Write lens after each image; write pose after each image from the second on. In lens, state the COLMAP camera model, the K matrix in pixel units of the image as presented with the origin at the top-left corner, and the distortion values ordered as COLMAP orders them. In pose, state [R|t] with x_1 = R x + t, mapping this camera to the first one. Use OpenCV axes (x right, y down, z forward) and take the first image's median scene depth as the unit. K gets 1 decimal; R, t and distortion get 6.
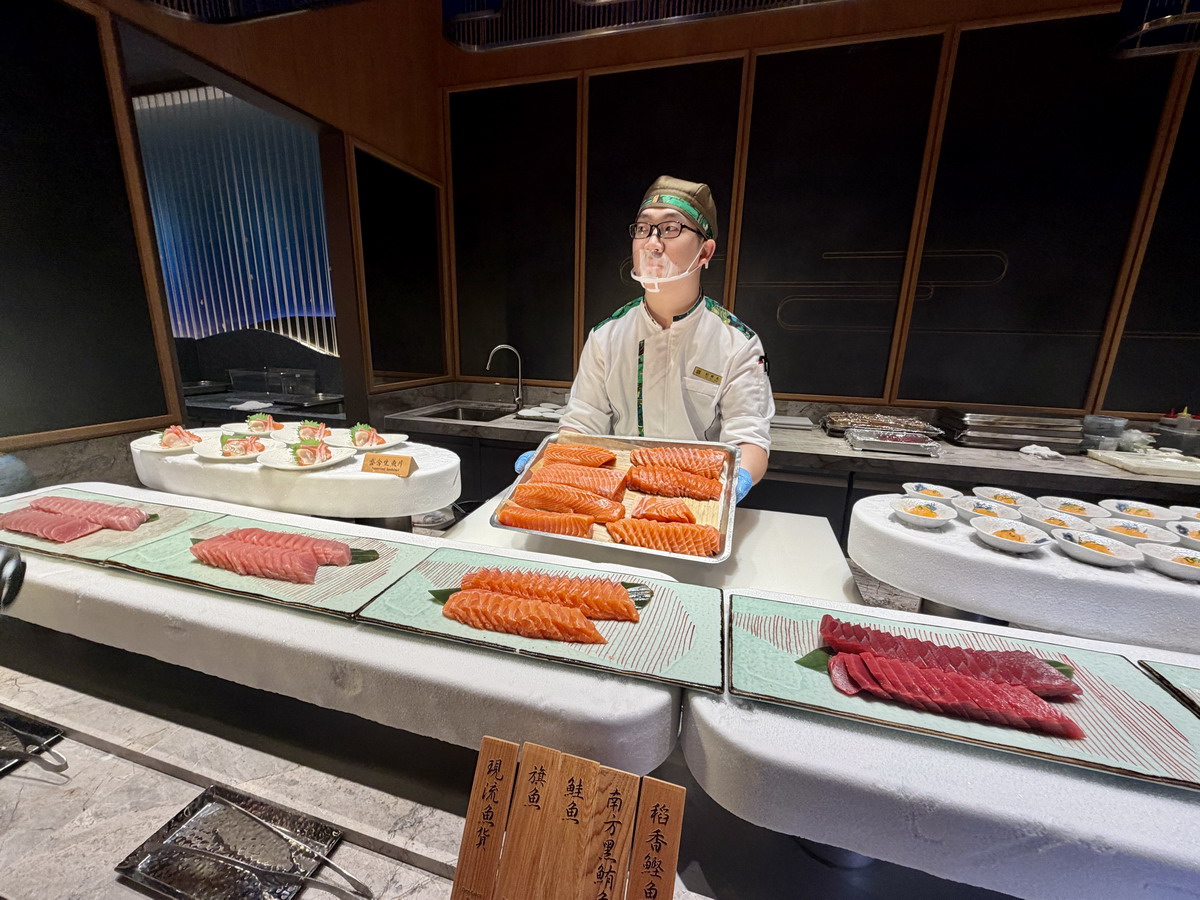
lens RADIAL K [[478.7, 0, 599.1], [0, 478.7, 446.1], [0, 0, 1]] dist [0.000246, 0.000085]
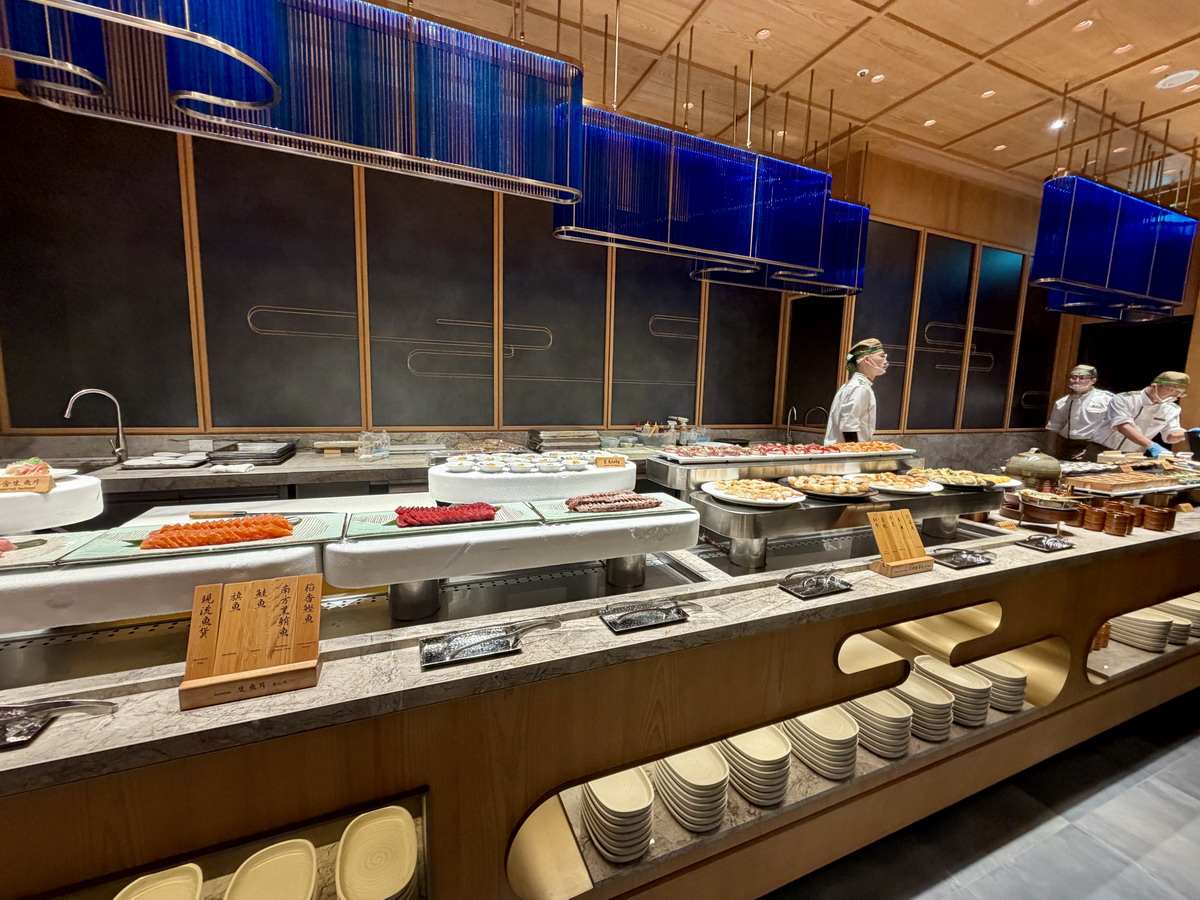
lens RADIAL K [[478.7, 0, 599.1], [0, 478.7, 446.1], [0, 0, 1]] dist [0.000246, 0.000085]
pose [[0.783676, -0.077511, 0.616315, -0.022754], [0.138549, 0.989000, -0.051790, 0.071604], [-0.605521, 0.125977, 0.785795, -0.260162]]
